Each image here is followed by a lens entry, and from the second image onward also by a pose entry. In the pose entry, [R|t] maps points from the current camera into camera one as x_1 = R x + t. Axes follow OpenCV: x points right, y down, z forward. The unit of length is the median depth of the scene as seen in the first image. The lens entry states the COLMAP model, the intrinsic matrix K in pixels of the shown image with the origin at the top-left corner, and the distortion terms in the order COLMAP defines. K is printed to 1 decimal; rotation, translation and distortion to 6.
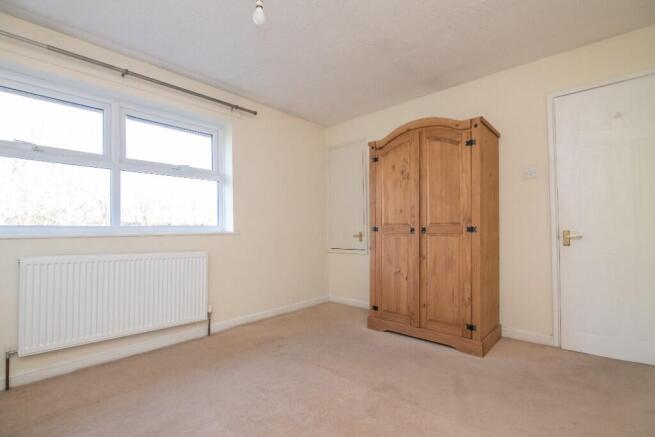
lens RADIAL K [[304.6, 0, 327.5], [0, 304.6, 218.5], [0, 0, 1]] dist [-0.017783, 0.001420]
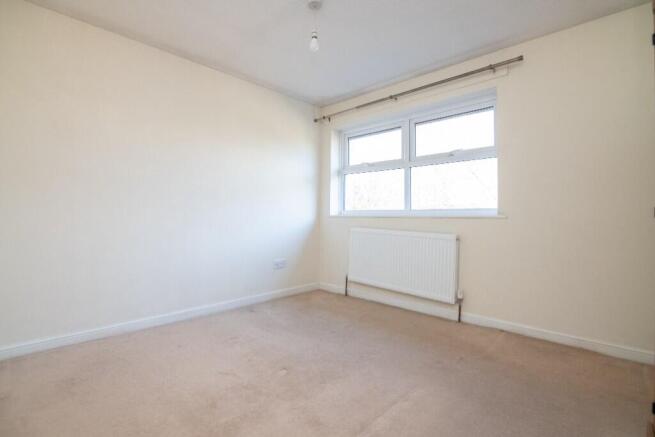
lens RADIAL K [[304.6, 0, 327.5], [0, 304.6, 218.5], [0, 0, 1]] dist [-0.017783, 0.001420]
pose [[-0.029465, 0.029700, -0.999124, 0.579009], [0.034135, 0.999005, 0.028690, 0.007134], [0.998983, -0.033259, -0.030449, 0.596937]]
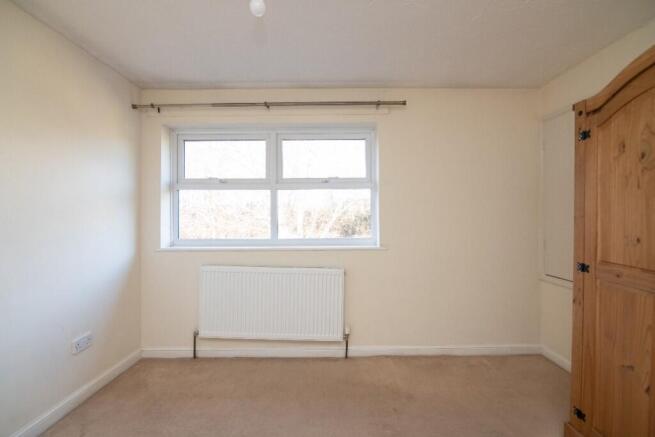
lens RADIAL K [[304.6, 0, 327.5], [0, 304.6, 218.5], [0, 0, 1]] dist [-0.017783, 0.001420]
pose [[0.664427, 0.015145, -0.747199, 0.262634], [0.021905, 0.998970, 0.039727, -0.084757], [0.747032, -0.042764, 0.663411, 0.337460]]
